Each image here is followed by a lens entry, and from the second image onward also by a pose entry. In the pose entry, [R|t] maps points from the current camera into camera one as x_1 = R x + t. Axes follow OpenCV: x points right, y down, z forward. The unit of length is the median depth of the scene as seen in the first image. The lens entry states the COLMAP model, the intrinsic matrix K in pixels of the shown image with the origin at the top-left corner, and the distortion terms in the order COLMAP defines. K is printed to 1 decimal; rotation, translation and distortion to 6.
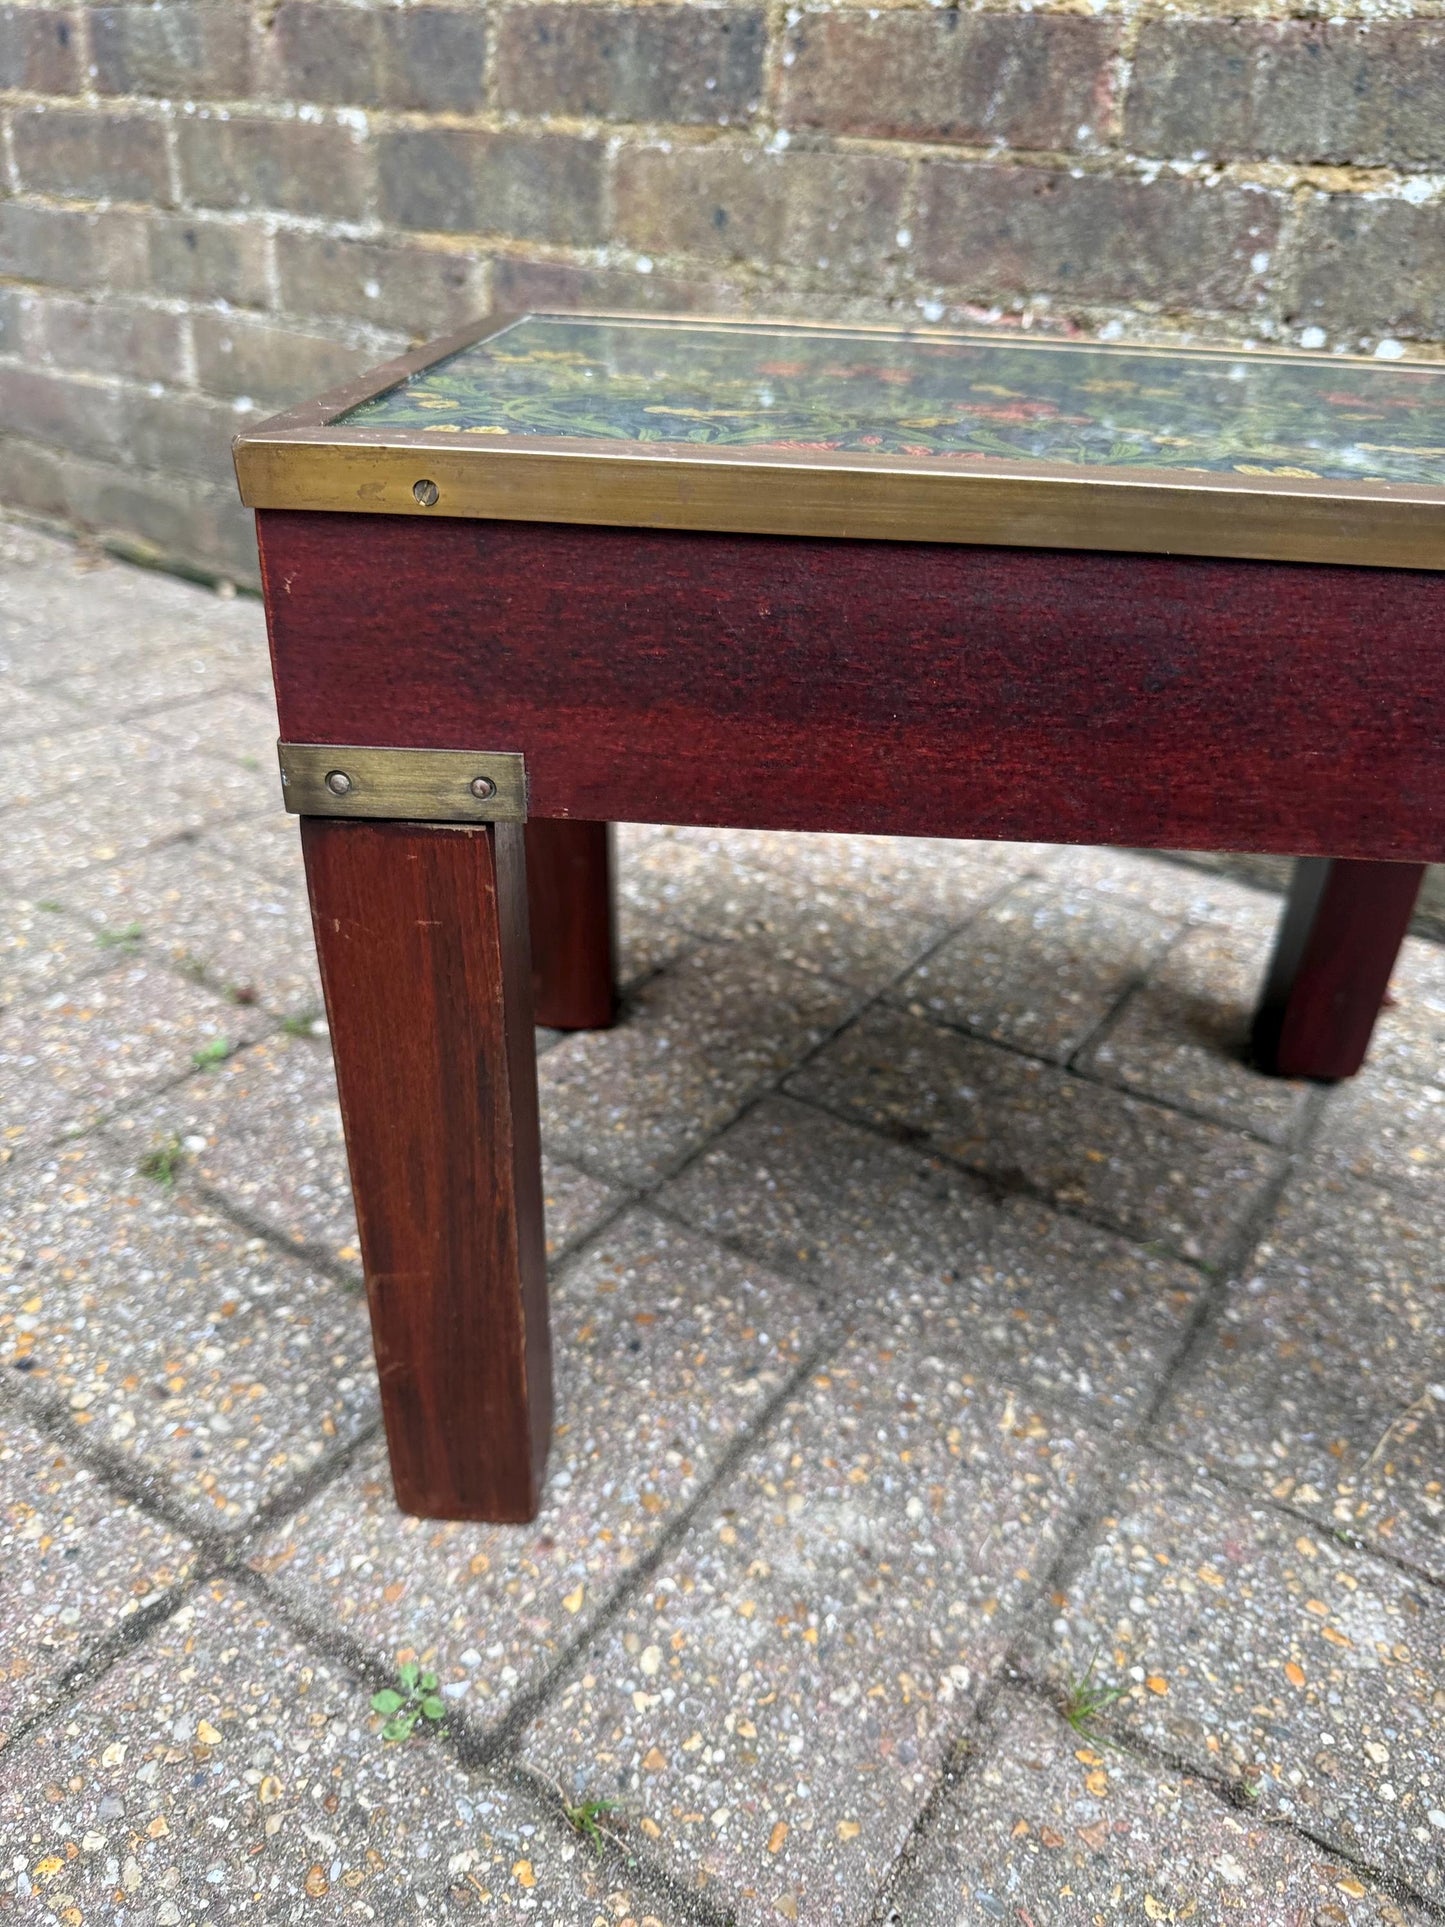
lens RADIAL K [[1413.6, 0, 720.4], [0, 1413.6, 973.7], [0, 0, 1]] dist [-0.029591, 0.009312]
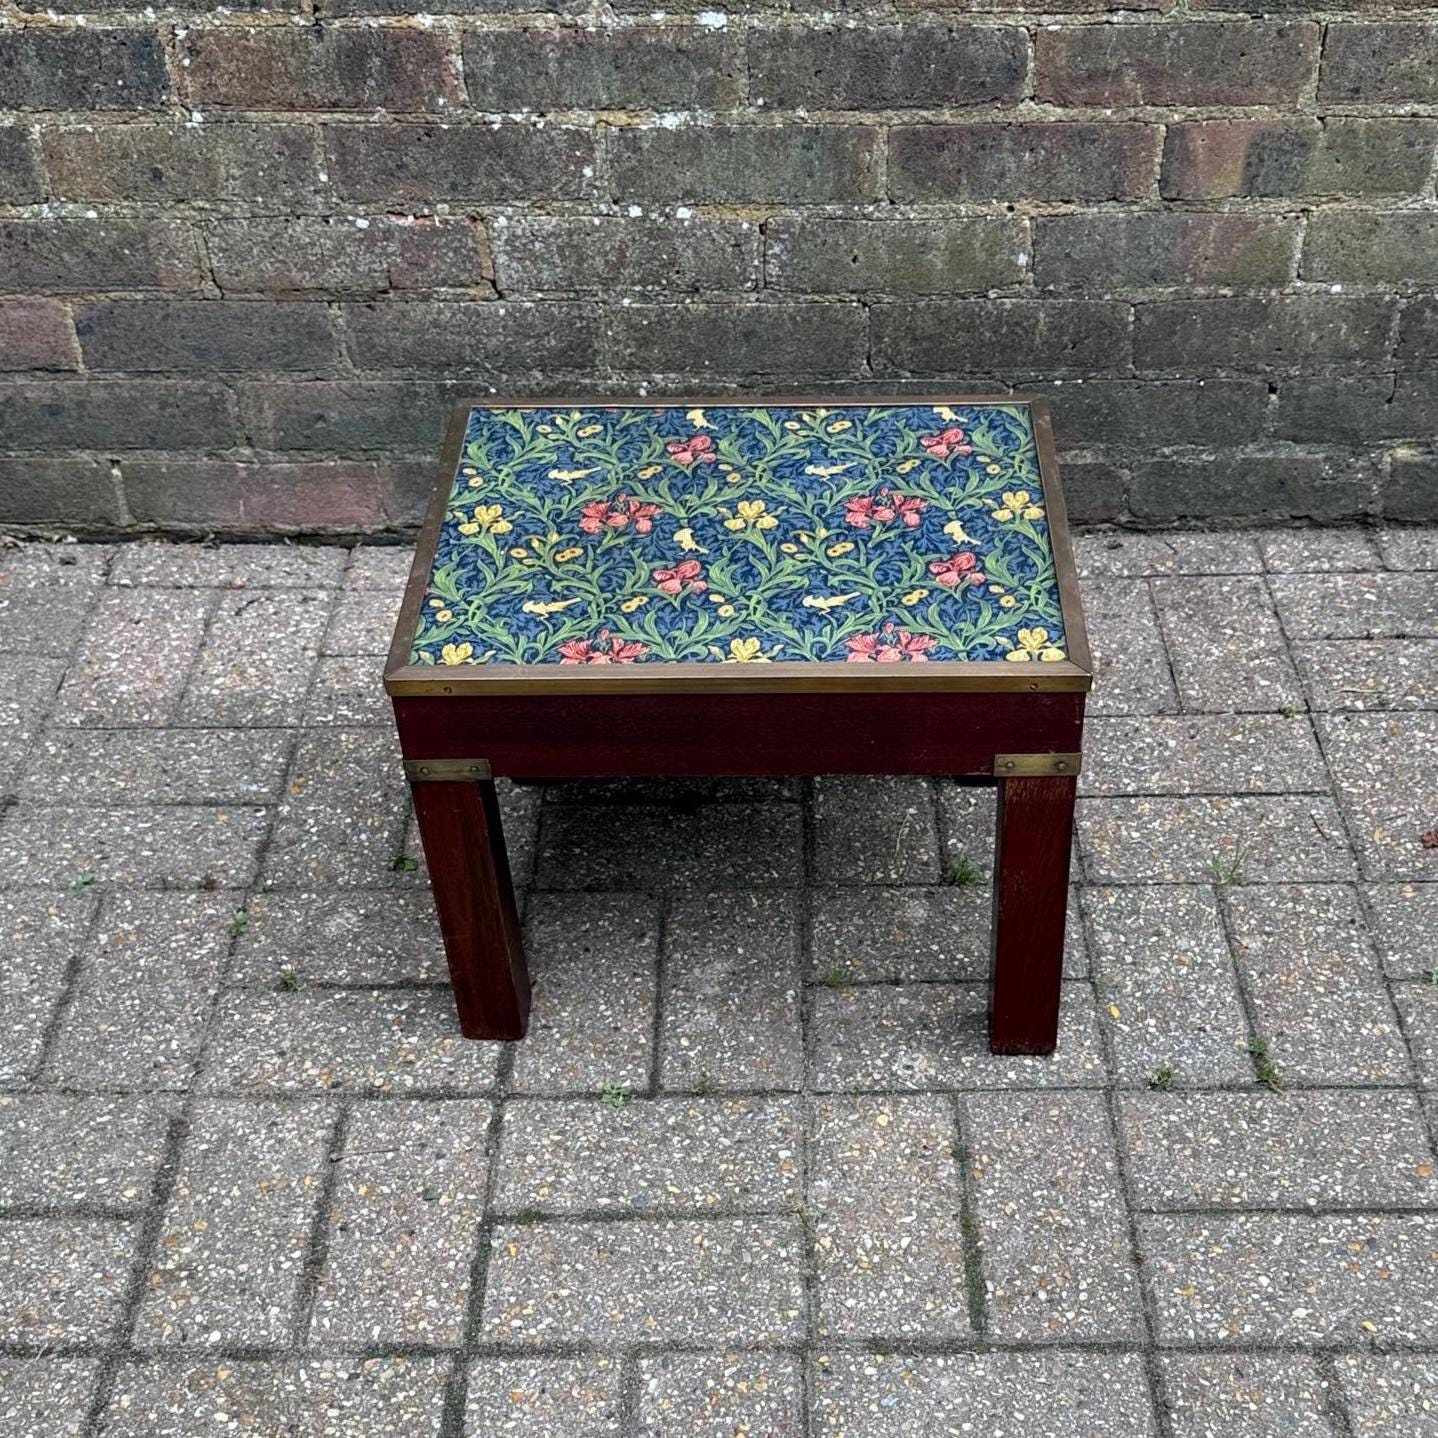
lens RADIAL K [[2085.9, 0, 802.2], [0, 2085.9, 878.3], [0, 0, 1]] dist [0.194151, -0.458417]
pose [[0.829288, -0.416889, 0.372136, -0.643690], [0.326340, 0.901865, 0.283092, -0.425552], [-0.453635, -0.113322, 0.883953, -1.320954]]
